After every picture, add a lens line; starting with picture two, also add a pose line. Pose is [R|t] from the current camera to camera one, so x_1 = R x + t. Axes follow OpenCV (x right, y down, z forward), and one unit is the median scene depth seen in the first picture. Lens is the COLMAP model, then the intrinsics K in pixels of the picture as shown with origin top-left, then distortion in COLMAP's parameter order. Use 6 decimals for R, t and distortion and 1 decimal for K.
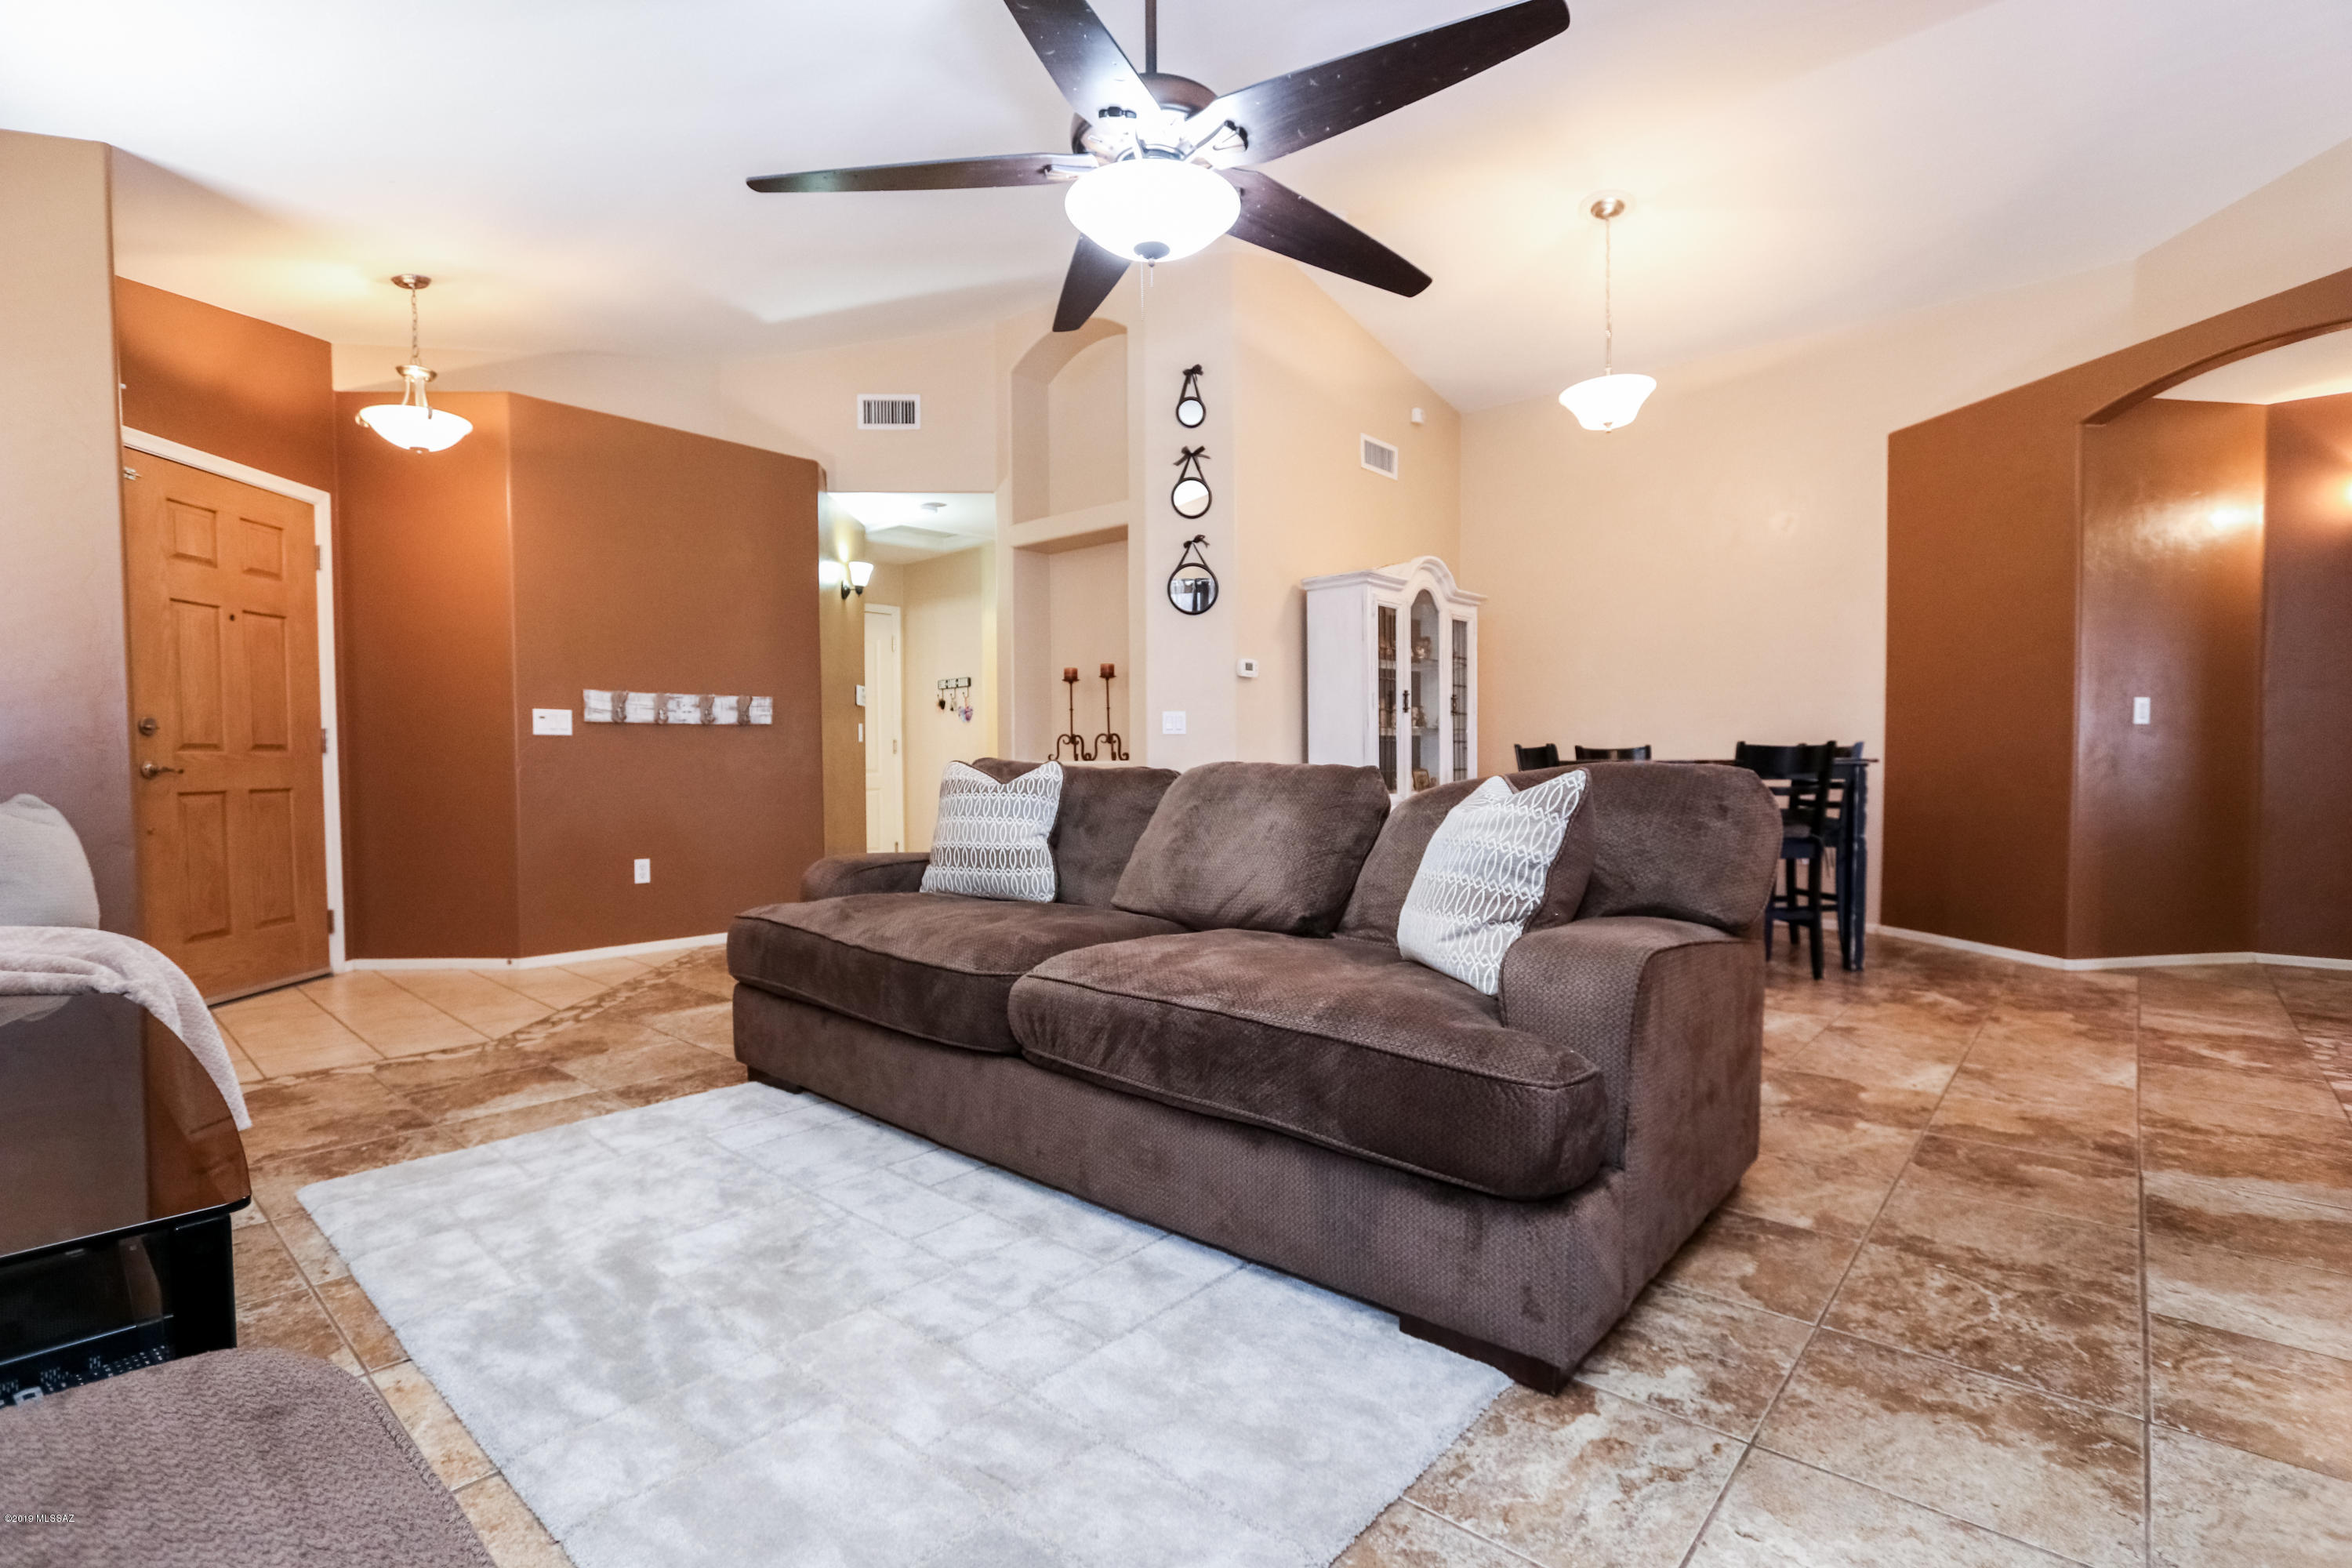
lens RADIAL K [[1103.6, 0, 1135.3], [0, 1103.6, 796.3], [0, 0, 1]] dist [-0.019264, 0.002634]
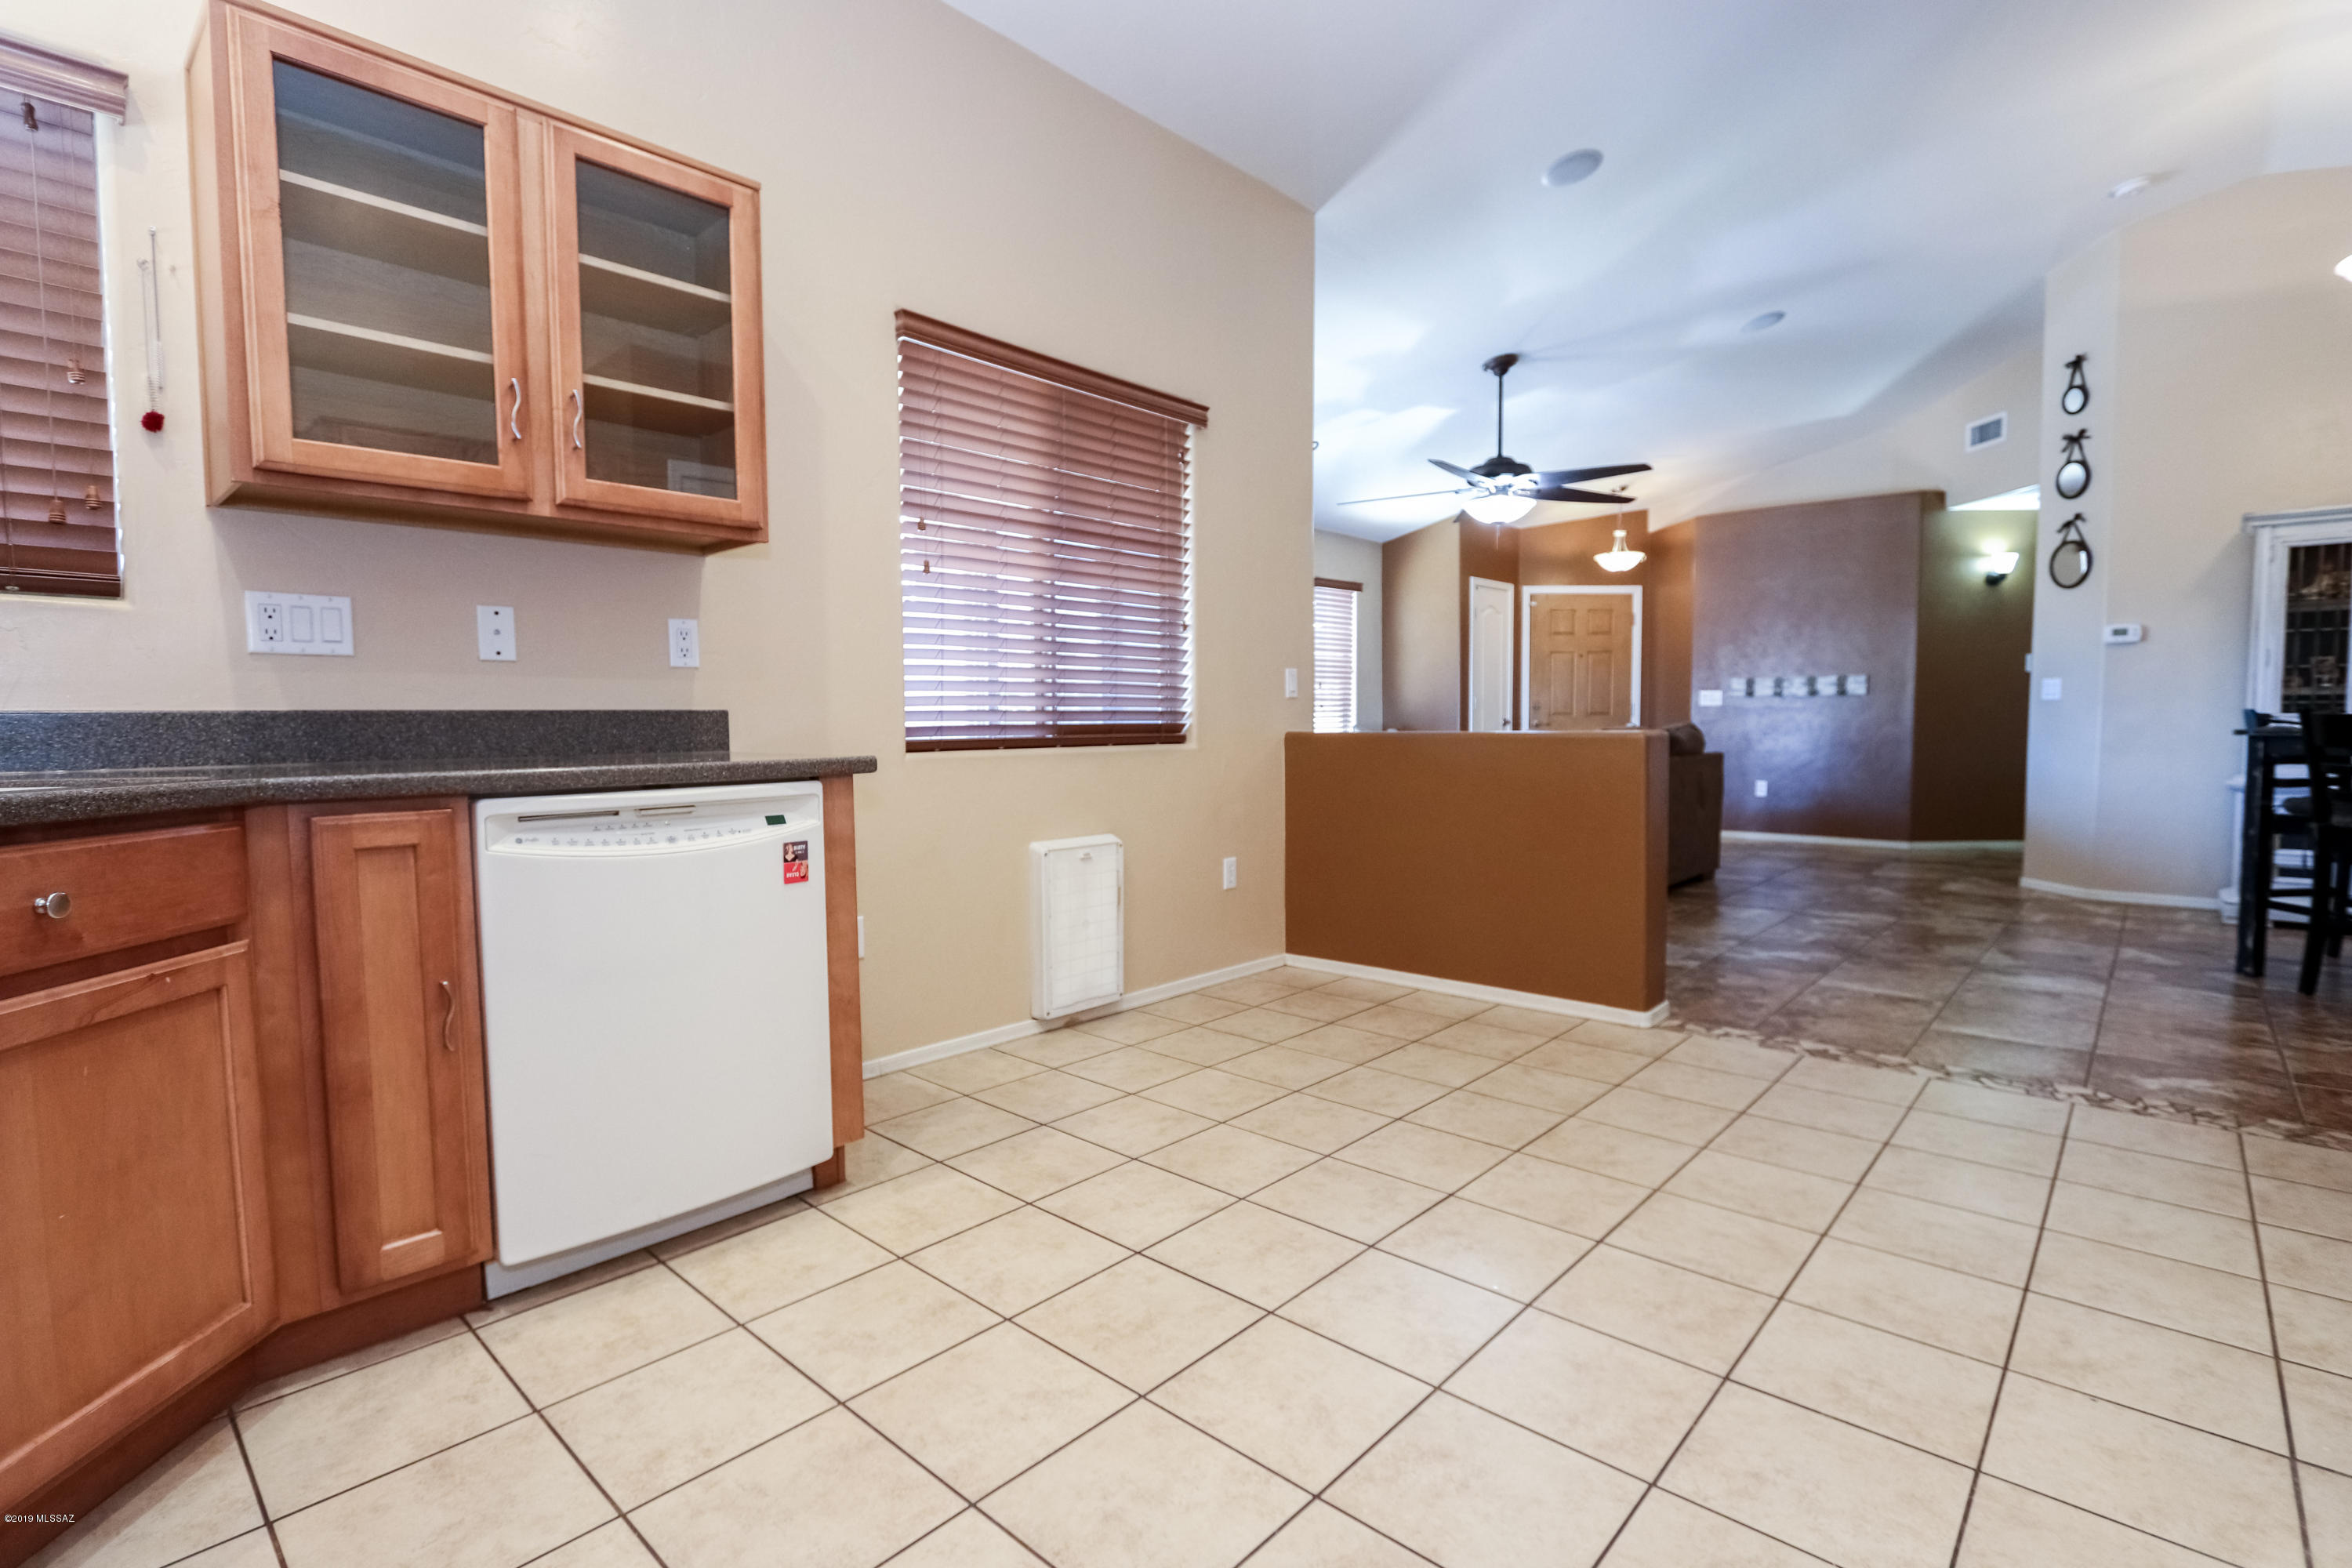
lens RADIAL K [[1103.6, 0, 1167.6], [0, 1103.6, 794.5], [0, 0, 1]] dist [-0.019264, 0.002634]
pose [[-0.004599, 0.073246, -0.997303, 1.334264], [-0.026545, 0.996953, 0.073342, -0.021736], [0.999637, 0.026811, -0.002640, 0.149443]]
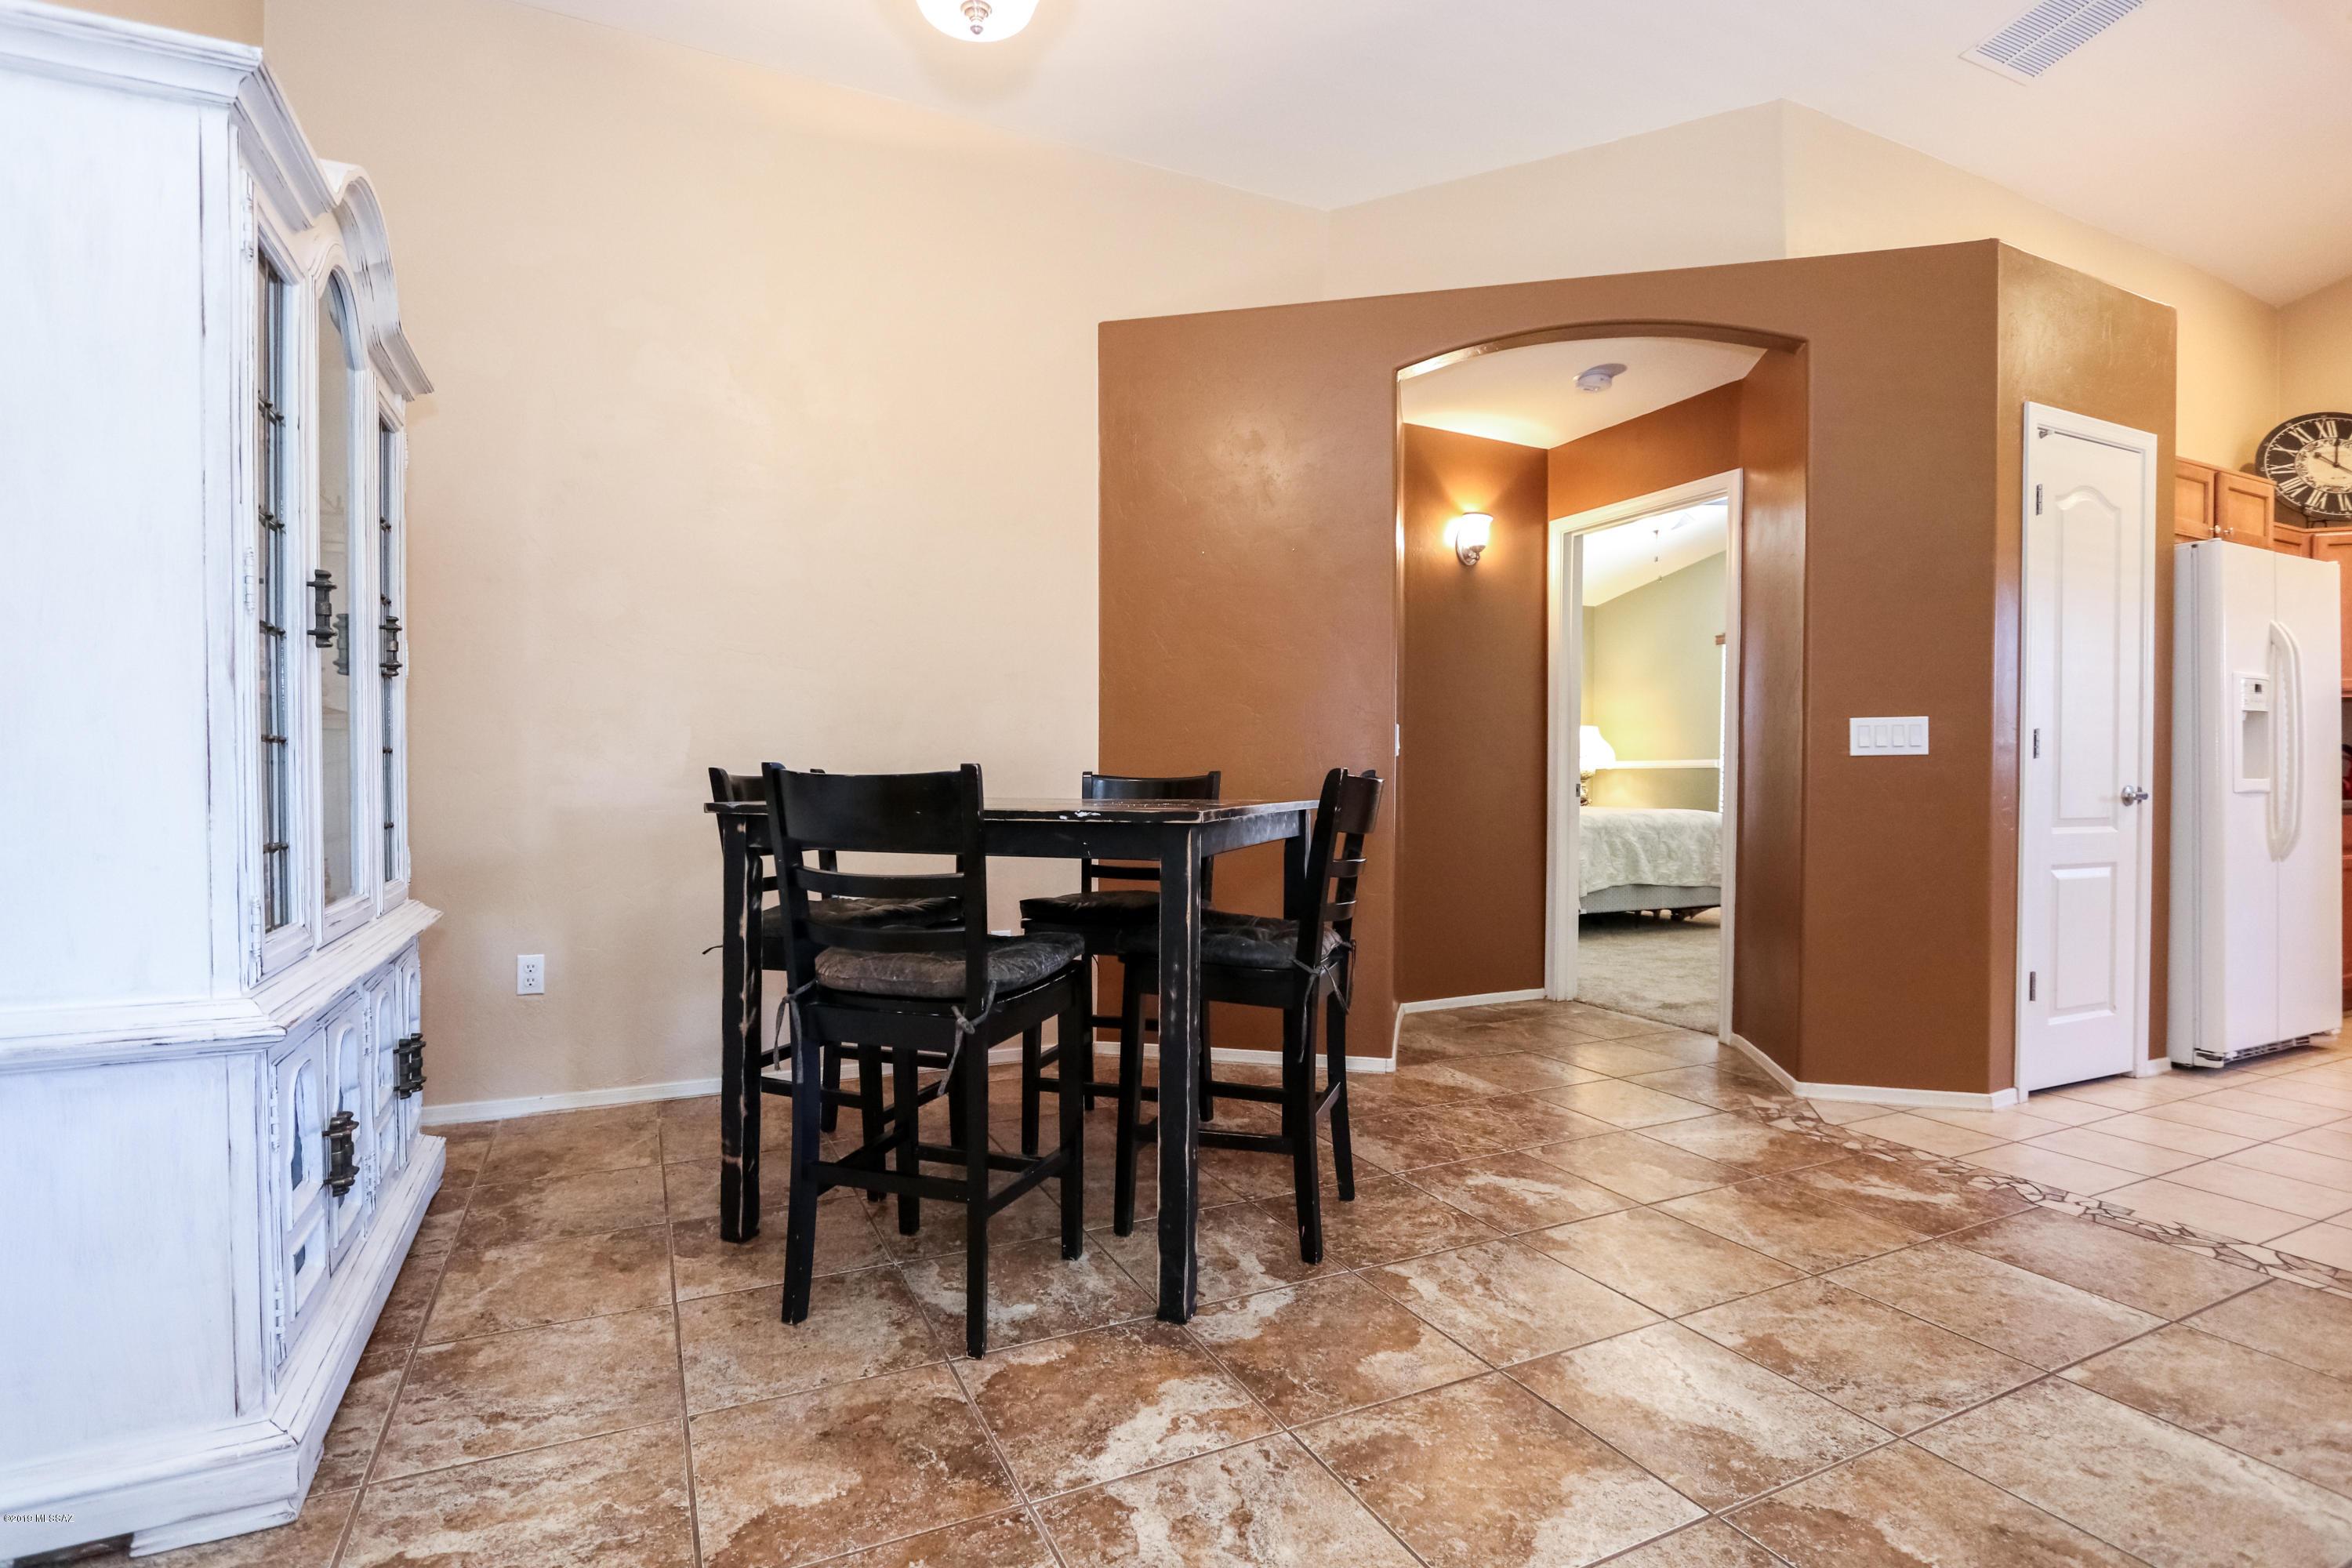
lens RADIAL K [[1103.6, 0, 1154.0], [0, 1103.6, 798.8], [0, 0, 1]] dist [-0.019264, 0.002634]
pose [[0.385477, -0.006038, 0.922698, 0.073973], [0.022201, 0.999750, -0.002733, -0.035262], [-0.922450, 0.021539, 0.385515, 0.858998]]
